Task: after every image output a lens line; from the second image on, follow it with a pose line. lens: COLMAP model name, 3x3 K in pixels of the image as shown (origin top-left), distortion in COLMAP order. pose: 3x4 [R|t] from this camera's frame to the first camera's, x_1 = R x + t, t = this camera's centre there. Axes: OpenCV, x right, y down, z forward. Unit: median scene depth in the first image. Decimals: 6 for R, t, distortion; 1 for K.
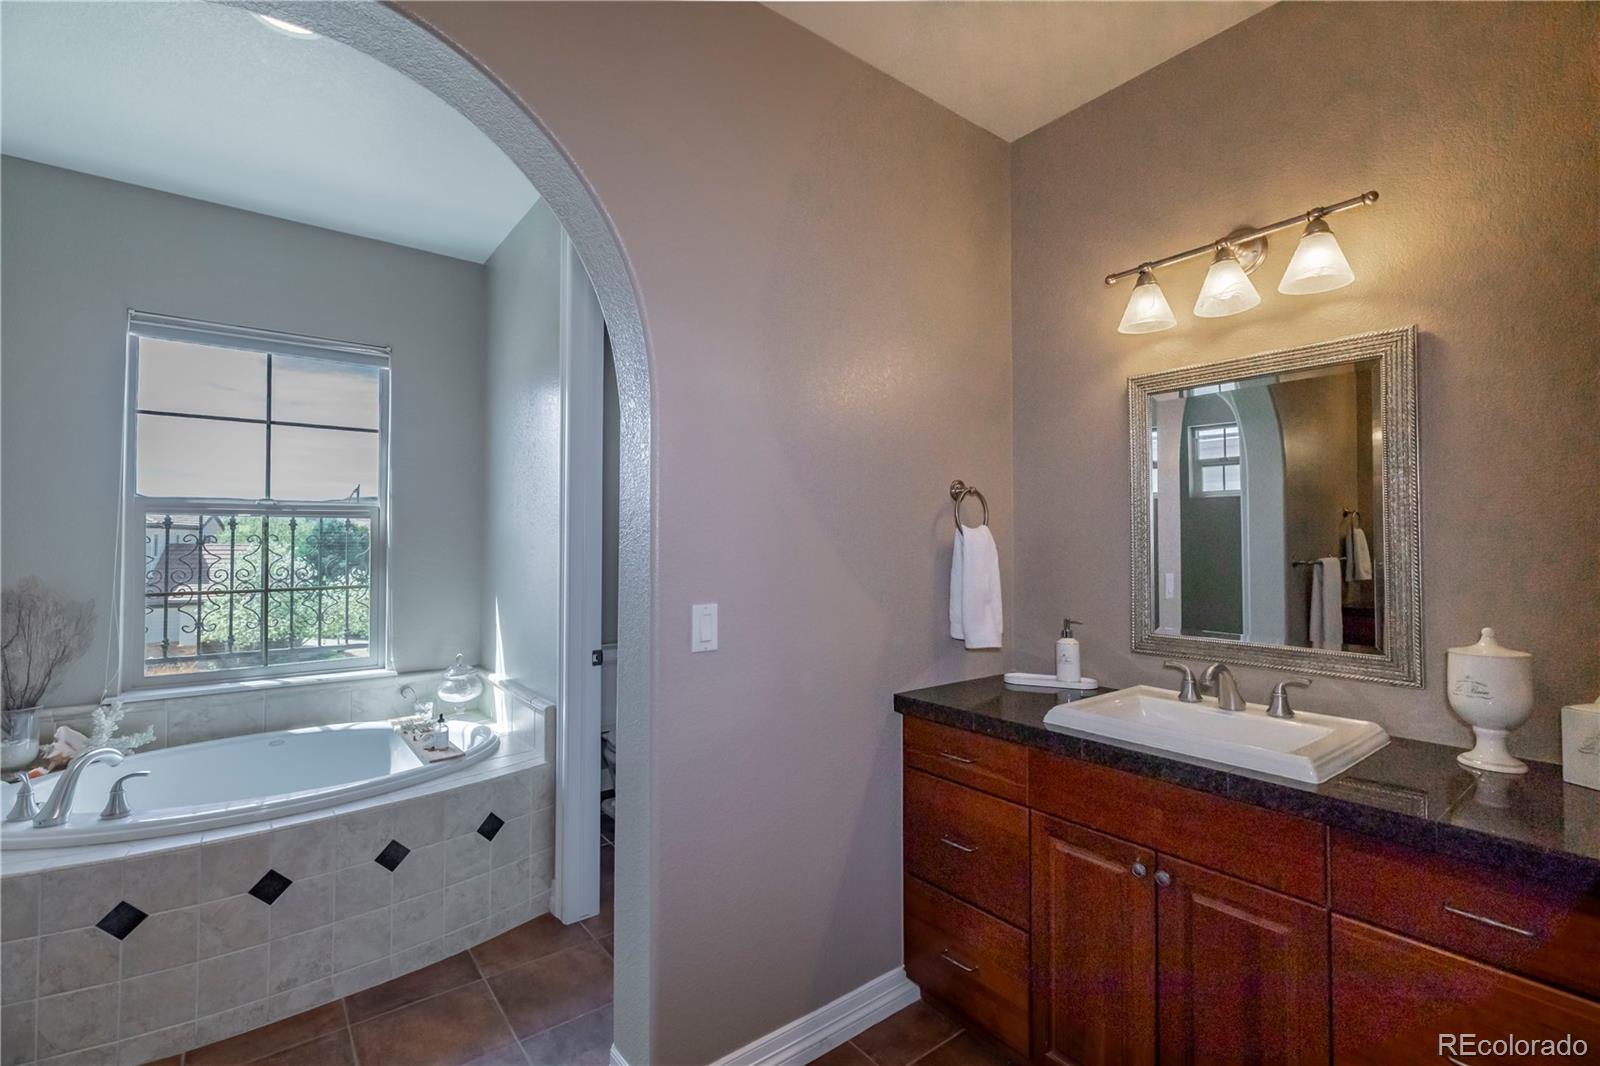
lens RADIAL K [[723.8, 0, 811.6], [0, 723.8, 523.3], [0, 0, 1]] dist [-0.000131, 0.000760]
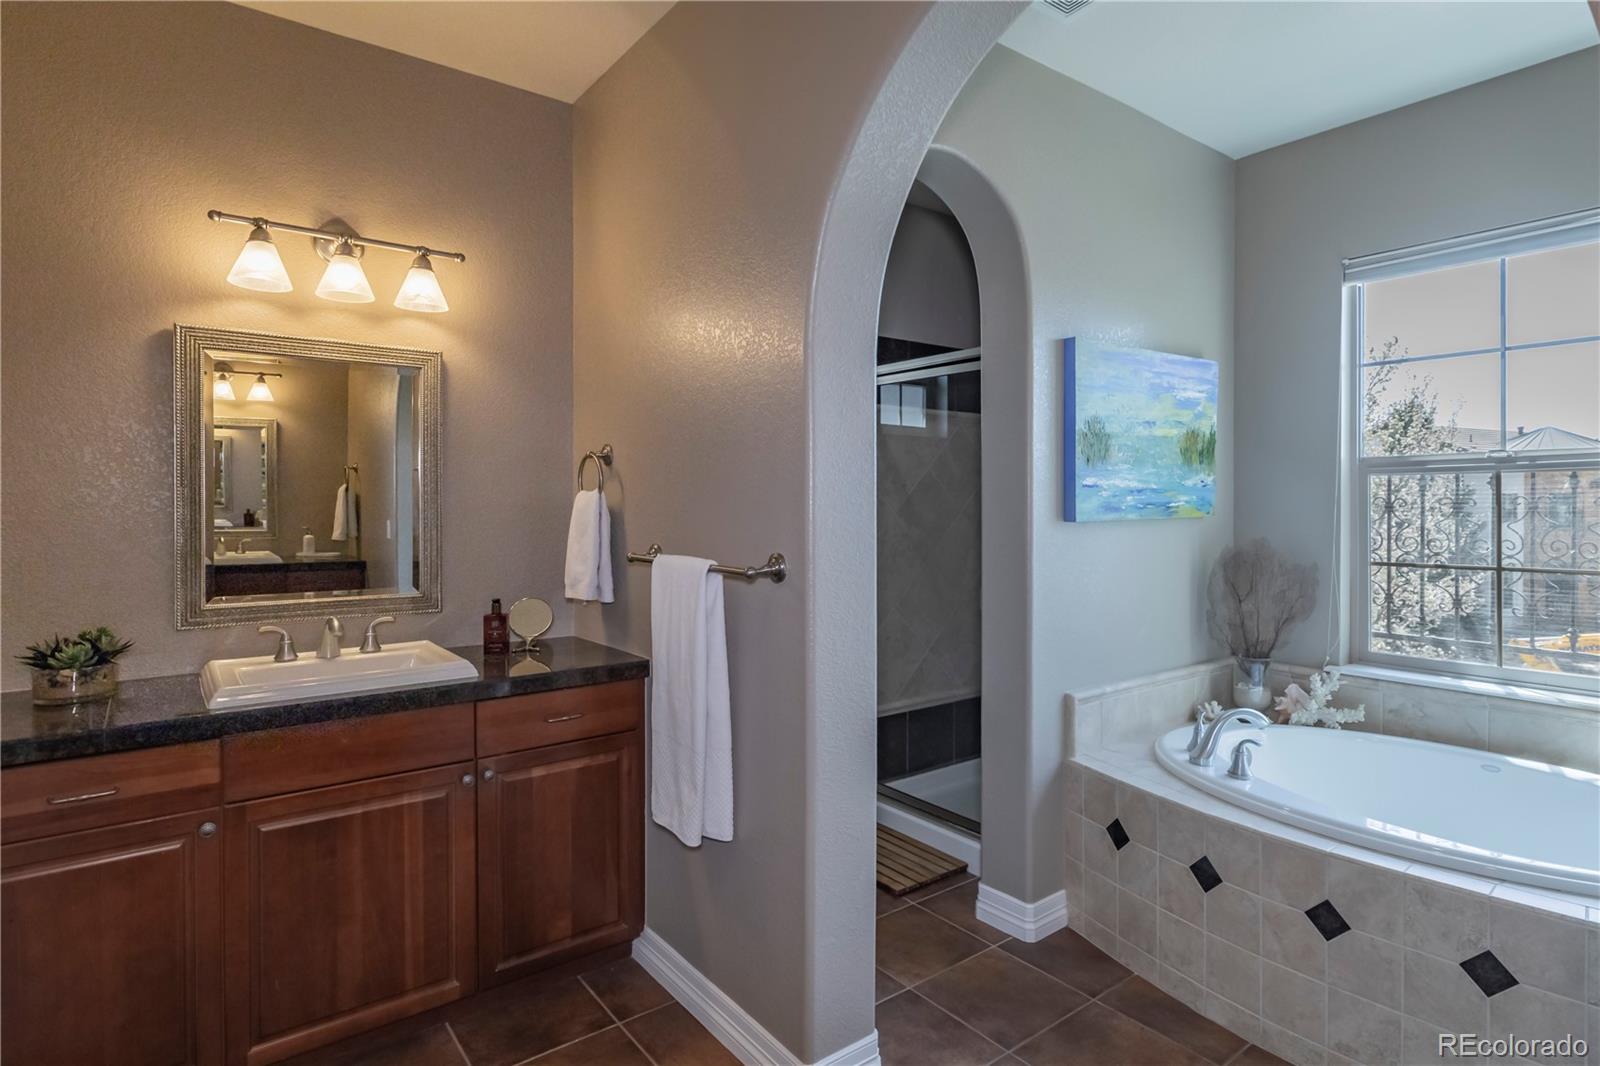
lens RADIAL K [[840.4, 0, 817.5], [0, 840.4, 508.7], [0, 0, 1]] dist [-0.004895, -0.000448]
pose [[-0.016526, 0.005263, -0.999850, 0.174837], [0.027789, 0.999602, 0.004803, 0.004993], [0.999477, -0.027706, -0.016666, 0.338666]]
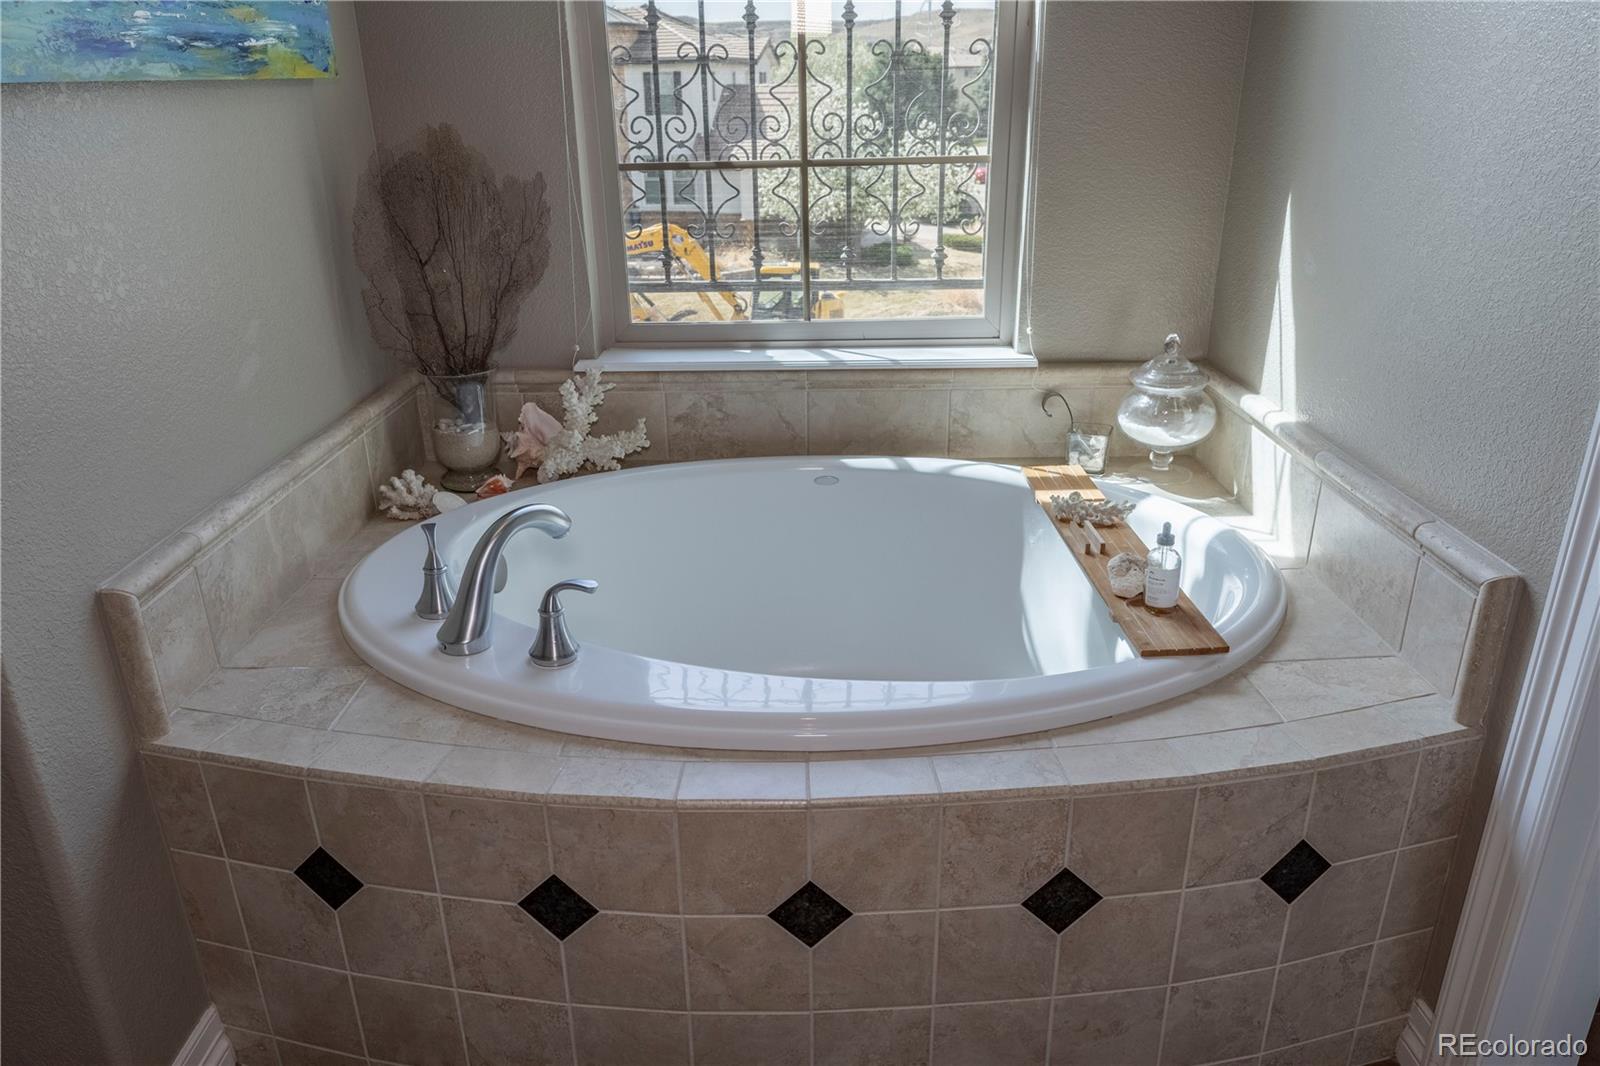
lens RADIAL K [[1081.0, 0, 798.6], [0, 1081.0, 524.9], [0, 0, 1]] dist [0.012329, 0.008179]
pose [[0.784869, 0.224024, -0.577748, -0.336603], [0.029771, 0.917652, 0.396268, 0.033025], [0.618946, -0.328218, 0.713568, 0.475696]]
